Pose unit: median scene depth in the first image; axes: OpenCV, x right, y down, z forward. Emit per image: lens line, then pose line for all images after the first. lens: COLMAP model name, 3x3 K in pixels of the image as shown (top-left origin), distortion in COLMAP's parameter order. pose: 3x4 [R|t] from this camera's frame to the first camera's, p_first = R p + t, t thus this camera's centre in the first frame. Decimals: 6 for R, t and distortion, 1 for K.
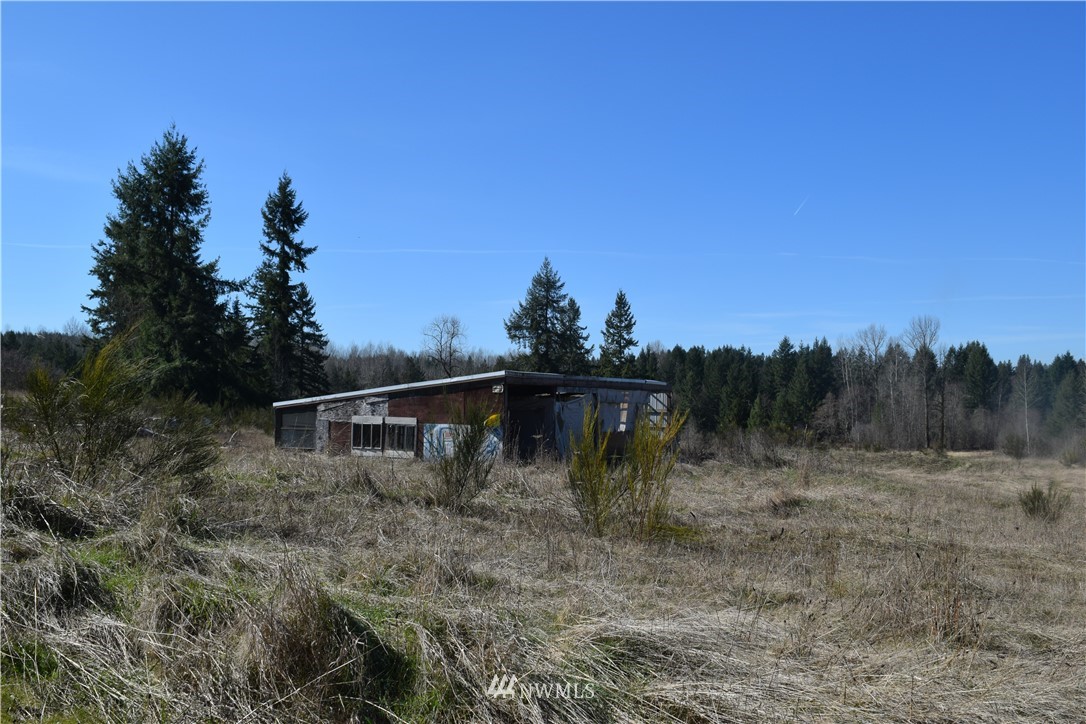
lens RADIAL K [[935.1, 0, 543.1], [0, 935.1, 363.0], [0, 0, 1]] dist [-0.035304, -0.005764]
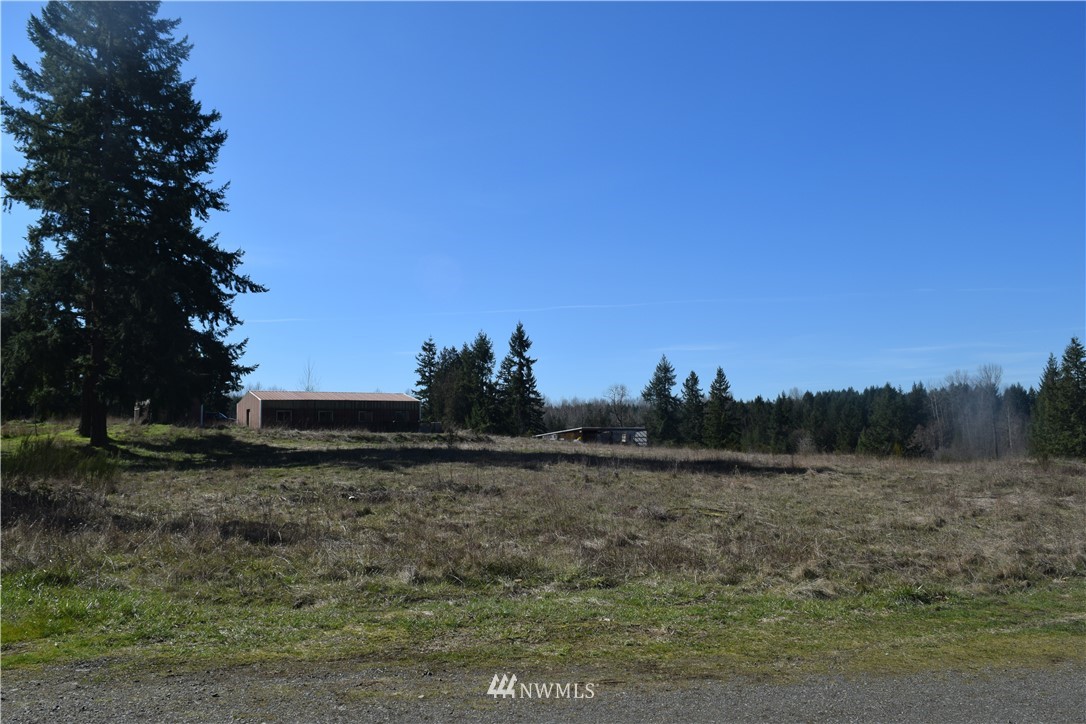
lens RADIAL K [[828.9, 0, 534.1], [0, 828.9, 363.6], [0, 0, 1]] dist [-0.030415, 0.006079]
pose [[0.970473, -0.044716, -0.237029, 0.123483], [0.032484, 0.997943, -0.055267, -0.015405], [0.239013, 0.045935, 0.969929, -0.520618]]
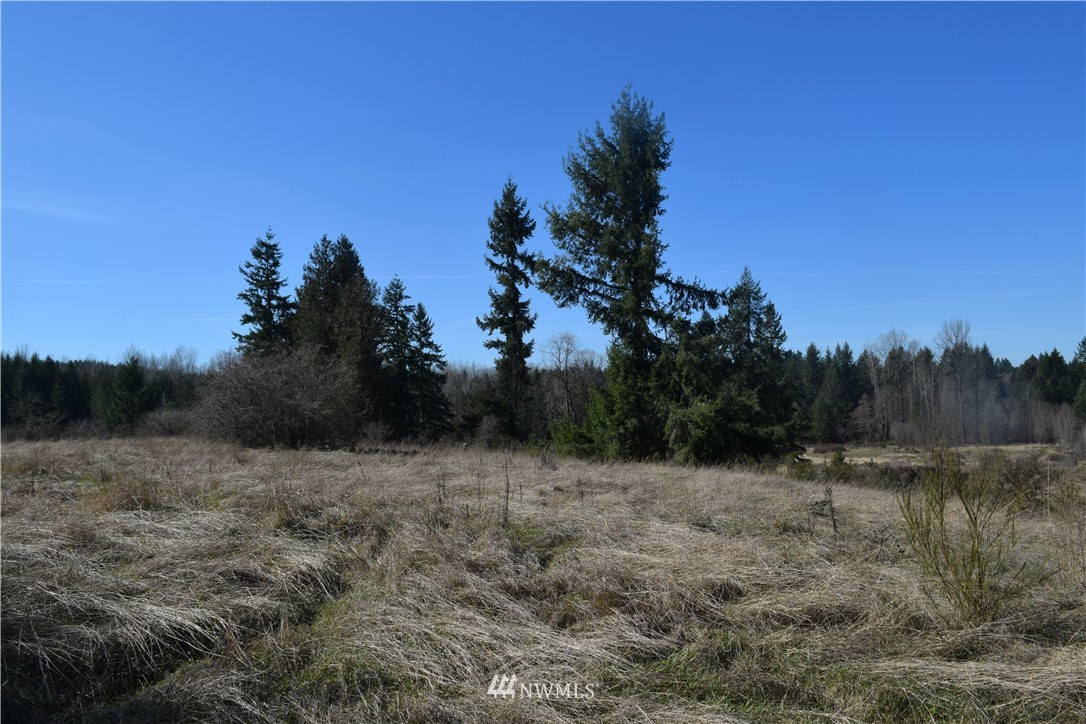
lens RADIAL K [[828.9, 0, 544.6], [0, 828.9, 363.9], [0, 0, 1]] dist [-0.030415, 0.006079]
pose [[0.997836, -0.031622, 0.057654, -0.230105], [0.032218, 0.999436, -0.009444, -0.011905], [-0.057323, 0.011281, 0.998292, 0.151594]]
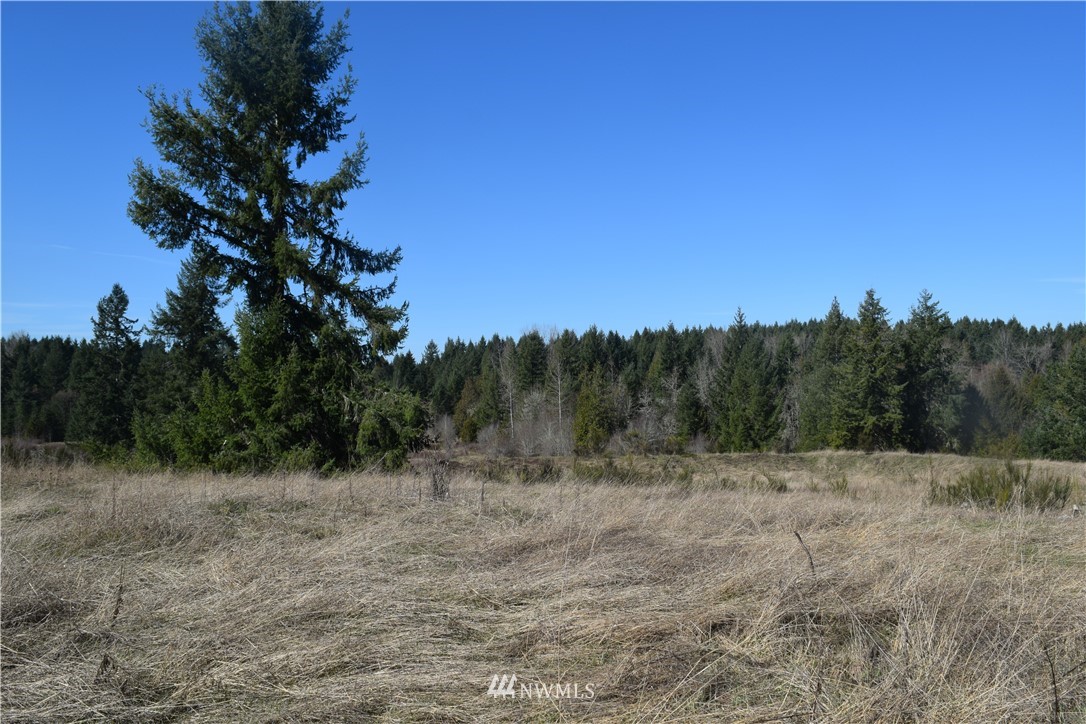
lens RADIAL K [[828.9, 0, 546.0], [0, 828.9, 361.9], [0, 0, 1]] dist [-0.030415, 0.006079]
pose [[0.687023, 0.006637, 0.726605, -0.288318], [-0.013173, 0.999908, 0.003321, -0.009071], [-0.726516, -0.011853, 0.687048, 0.246286]]
